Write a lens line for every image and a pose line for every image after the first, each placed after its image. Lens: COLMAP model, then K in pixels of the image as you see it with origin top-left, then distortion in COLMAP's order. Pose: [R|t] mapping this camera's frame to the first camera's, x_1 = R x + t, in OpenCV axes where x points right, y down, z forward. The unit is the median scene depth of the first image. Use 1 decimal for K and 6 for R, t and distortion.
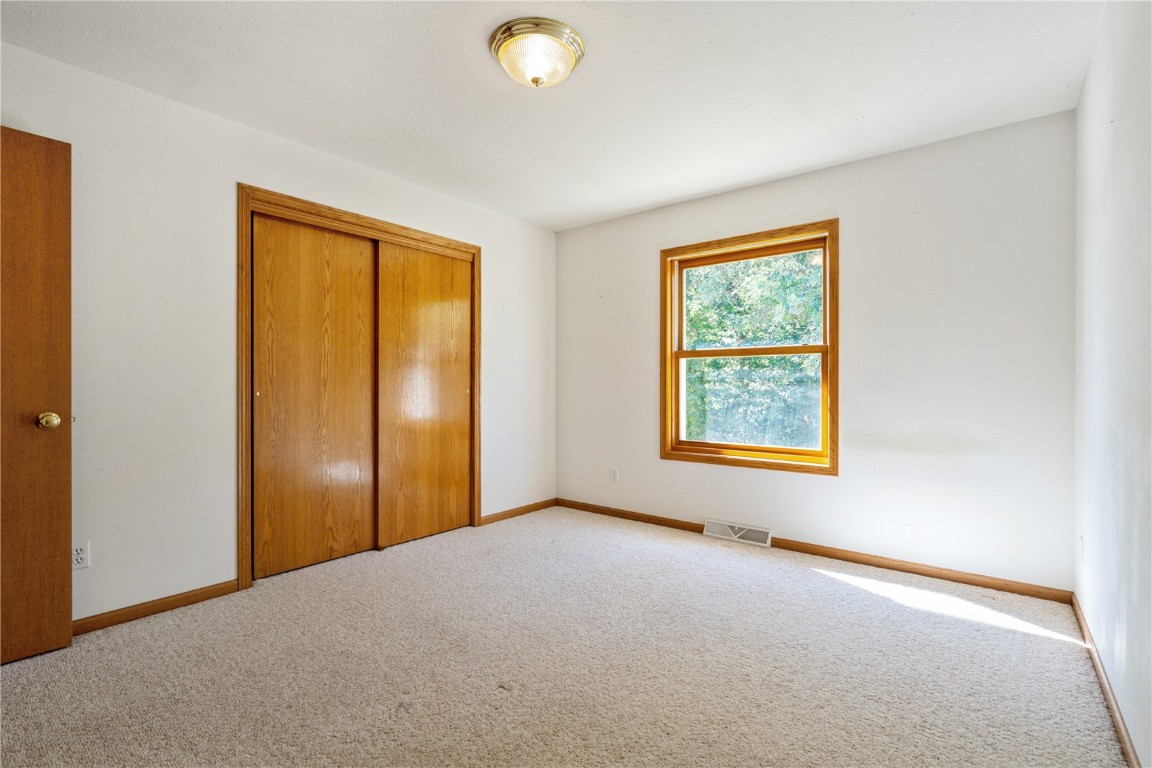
lens RADIAL K [[528.2, 0, 582.6], [0, 528.2, 378.7], [0, 0, 1]] dist [-0.004764, 0.000051]
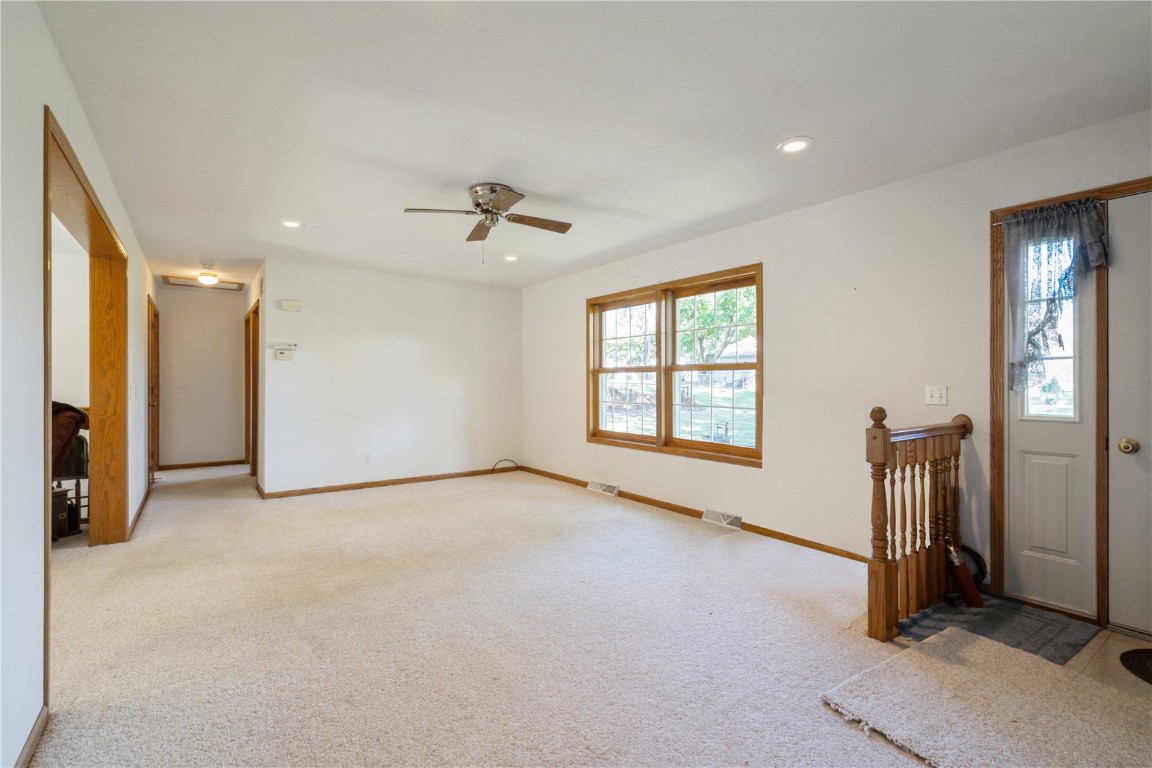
lens RADIAL K [[528.2, 0, 580.5], [0, 528.2, 376.7], [0, 0, 1]] dist [-0.004764, 0.000051]
pose [[0.966012, 0.010659, -0.258277, 0.356792], [-0.015309, 0.999755, -0.016000, -0.003105], [0.258043, 0.019411, 0.965939, -0.291631]]
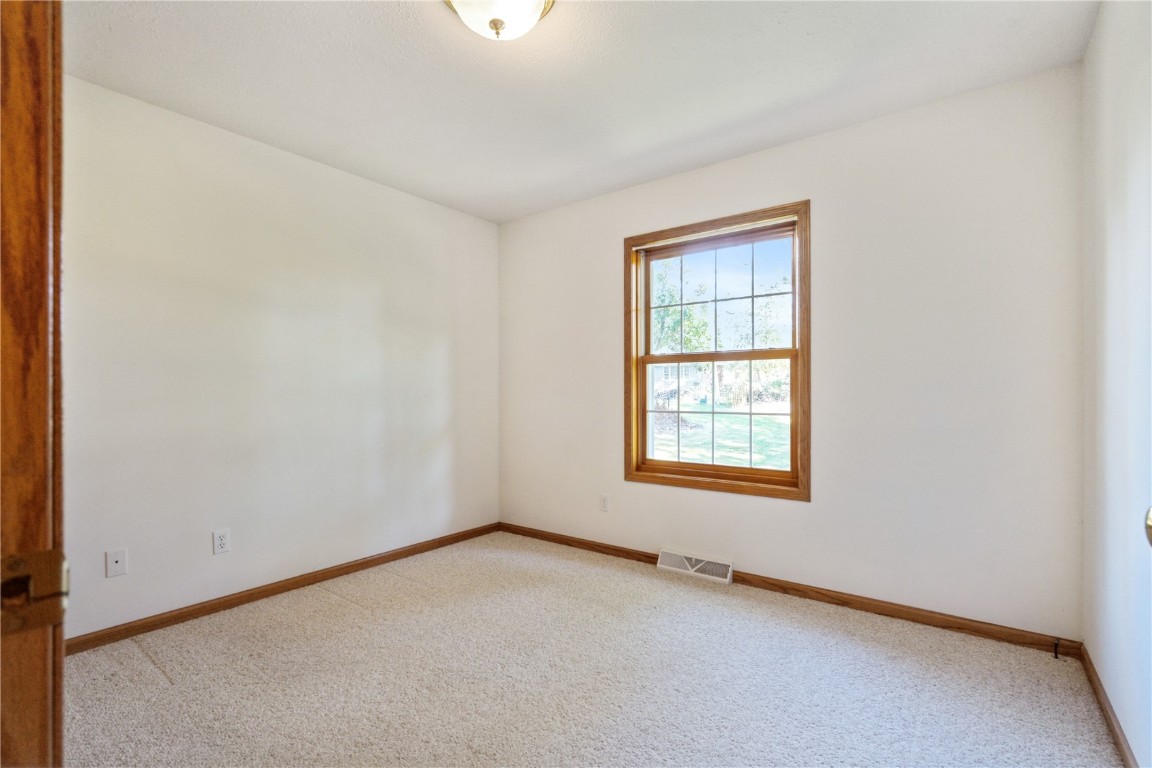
lens RADIAL K [[731.5, 0, 577.0], [0, 731.5, 374.9], [0, 0, 1]] dist [0.001113, -0.002174]
pose [[0.990407, -0.009046, -0.137887, 0.268943], [0.006960, 0.999854, -0.015608, -0.002718], [0.138008, 0.014499, 0.990325, -0.221081]]
